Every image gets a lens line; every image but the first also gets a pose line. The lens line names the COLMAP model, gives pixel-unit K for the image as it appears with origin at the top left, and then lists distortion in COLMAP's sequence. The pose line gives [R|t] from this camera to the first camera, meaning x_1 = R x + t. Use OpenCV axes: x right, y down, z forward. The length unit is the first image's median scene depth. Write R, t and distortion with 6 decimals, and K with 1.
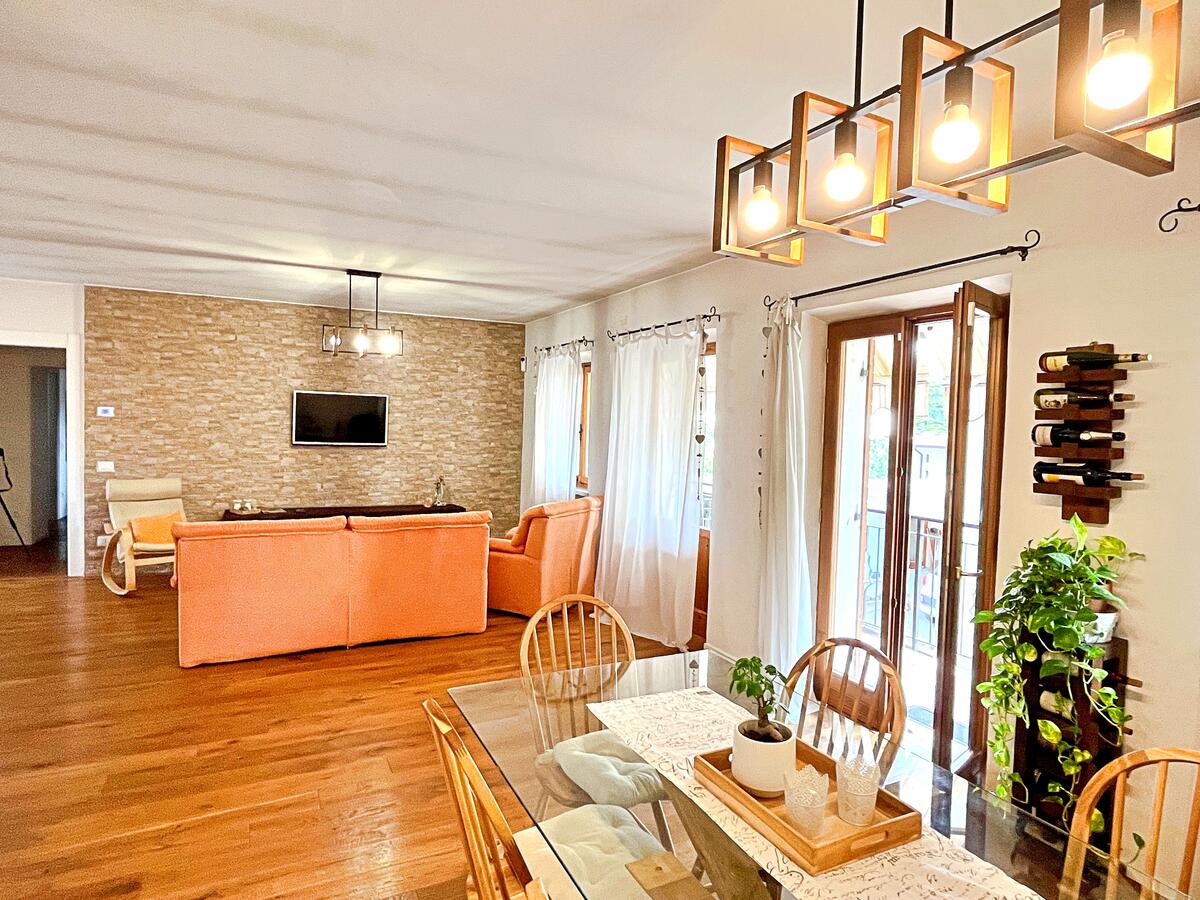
lens RADIAL K [[675.4, 0, 600.2], [0, 675.4, 450.6], [0, 0, 1]] dist [-0.004255, 0.002512]
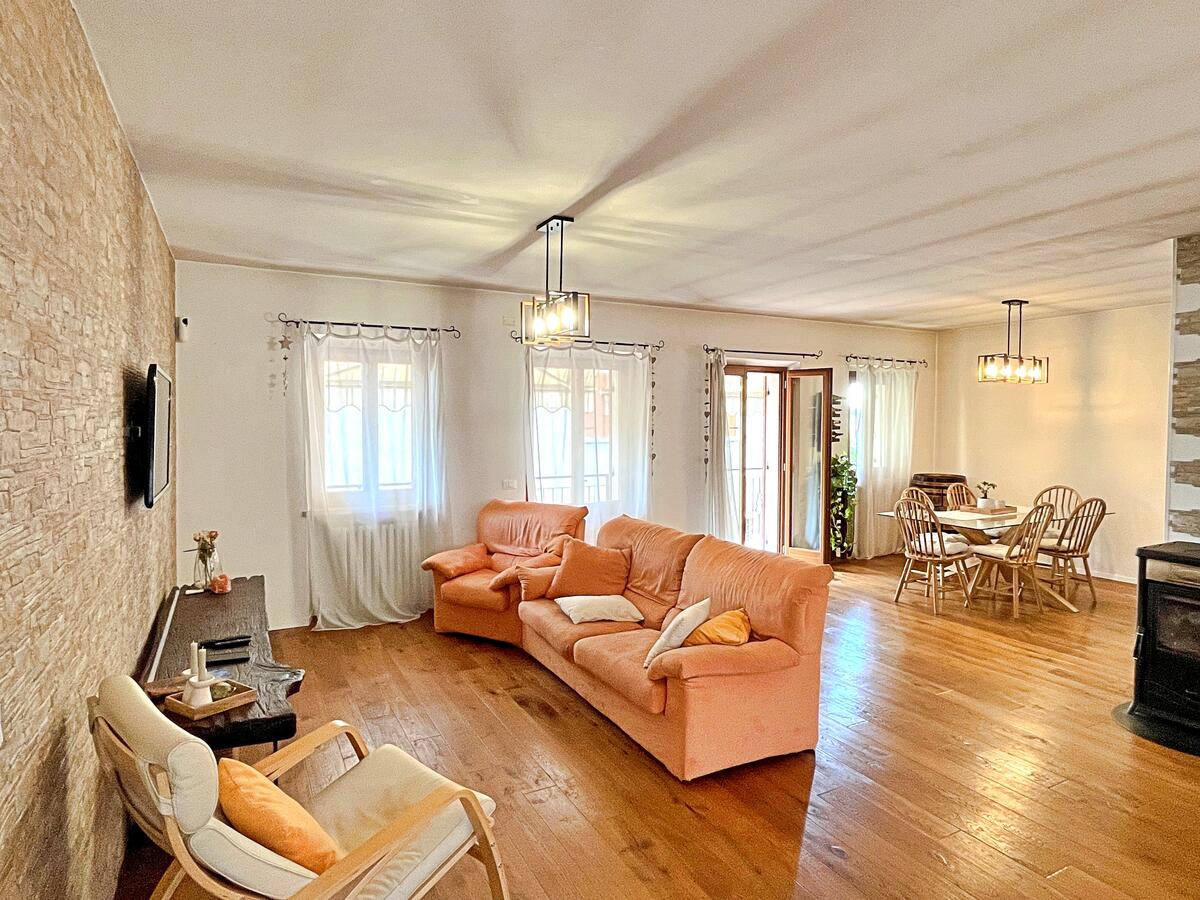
lens RADIAL K [[675.4, 0, 598.1], [0, 675.4, 448.7], [0, 0, 1]] dist [-0.004255, 0.002512]
pose [[-0.013500, -0.068862, 0.997535, -0.855726], [0.041791, 0.996715, 0.069371, -0.058891], [-0.999035, 0.042624, -0.010578, 0.767271]]
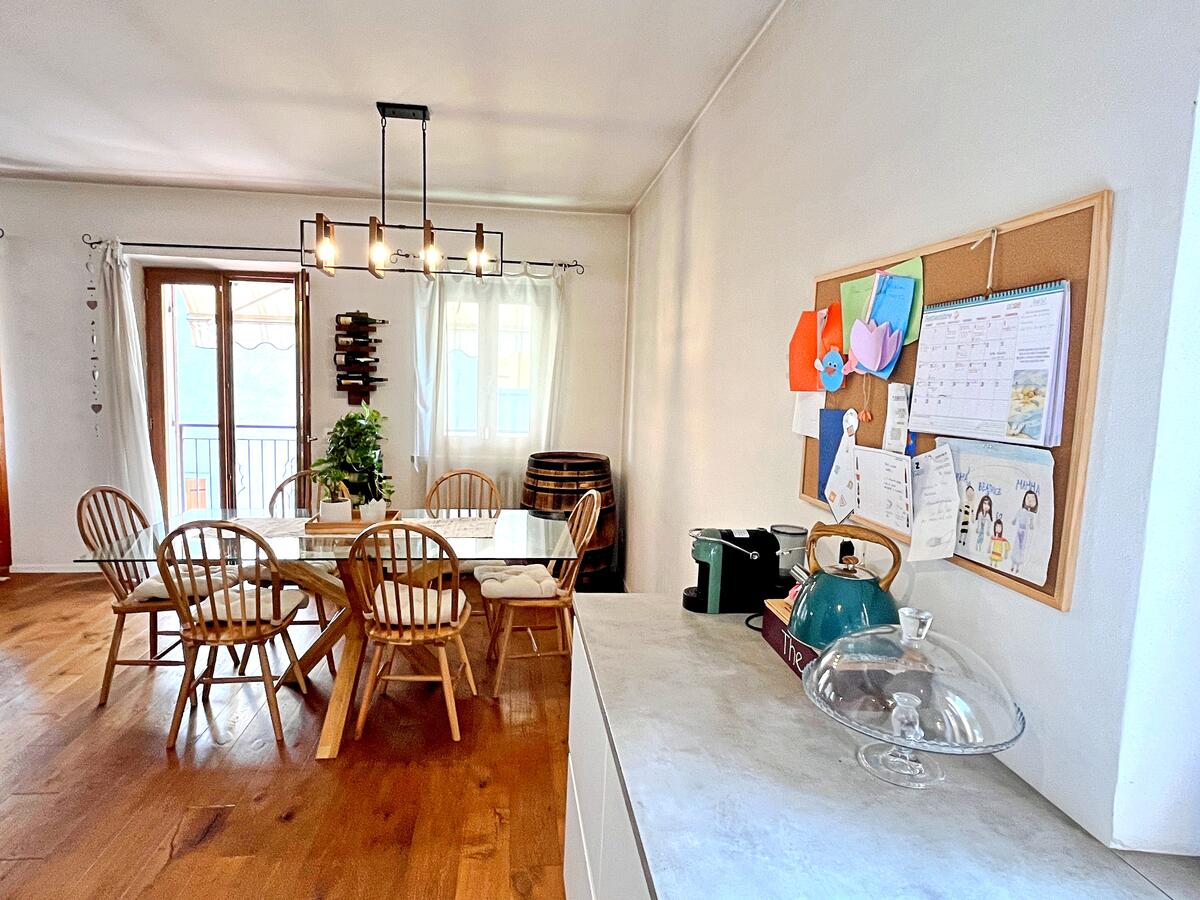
lens RADIAL K [[675.4, 0, 597.4], [0, 675.4, 444.8], [0, 0, 1]] dist [-0.004255, 0.002512]
pose [[0.331655, -0.119739, 0.935771, -0.328659], [0.020232, 0.992587, 0.119838, 0.000692], [-0.943184, -0.020812, 0.331619, -0.107027]]
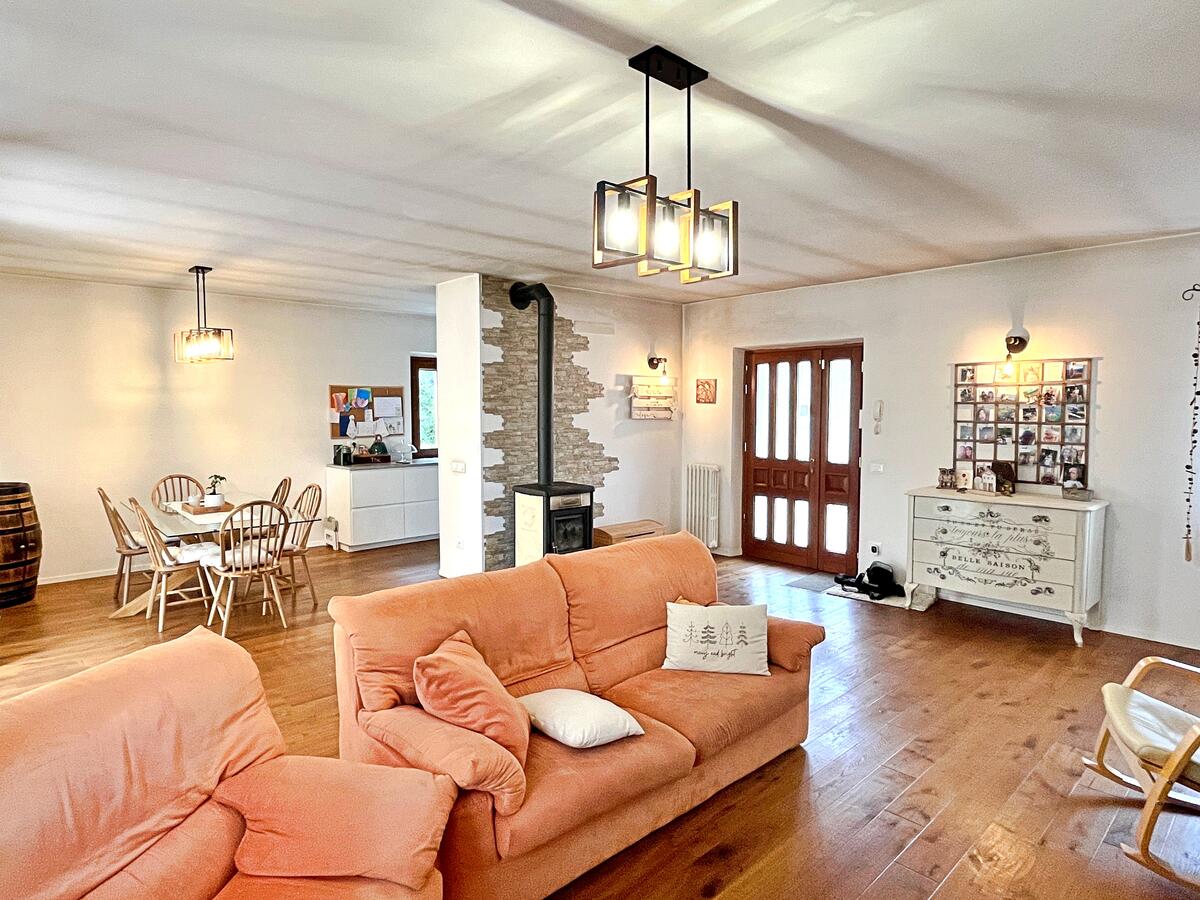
lens RADIAL K [[675.4, 0, 598.6], [0, 675.4, 444.0], [0, 0, 1]] dist [-0.004255, 0.002512]
pose [[-0.963053, -0.012656, -0.269015, -0.170243], [-0.038657, 0.995047, 0.091576, -0.054154], [0.266524, 0.098592, -0.958773, 1.108296]]
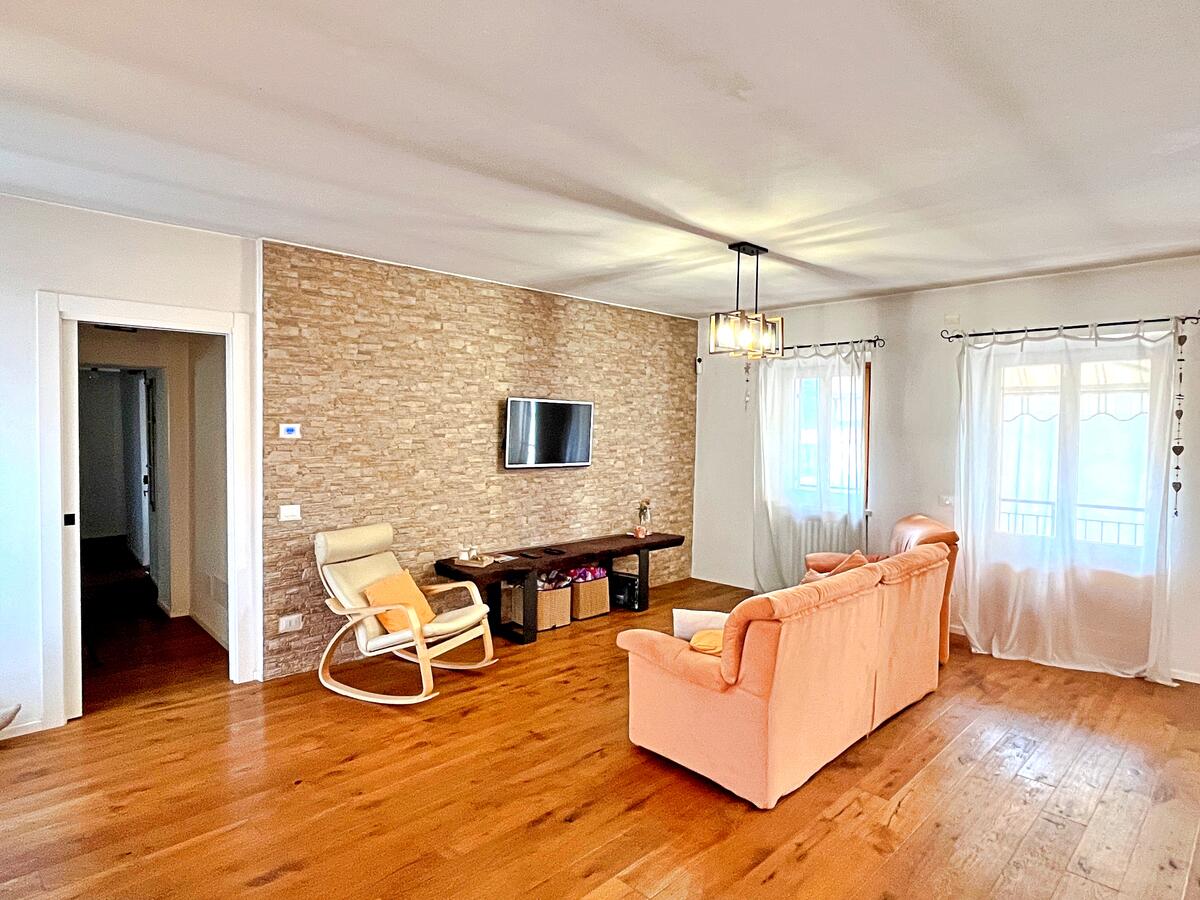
lens RADIAL K [[675.4, 0, 600.6], [0, 675.4, 447.9], [0, 0, 1]] dist [-0.004255, 0.002512]
pose [[0.949479, -0.027585, 0.312615, -0.608740], [0.029300, 0.999570, -0.000791, -0.029212], [-0.312459, 0.009910, 0.949880, 0.249799]]
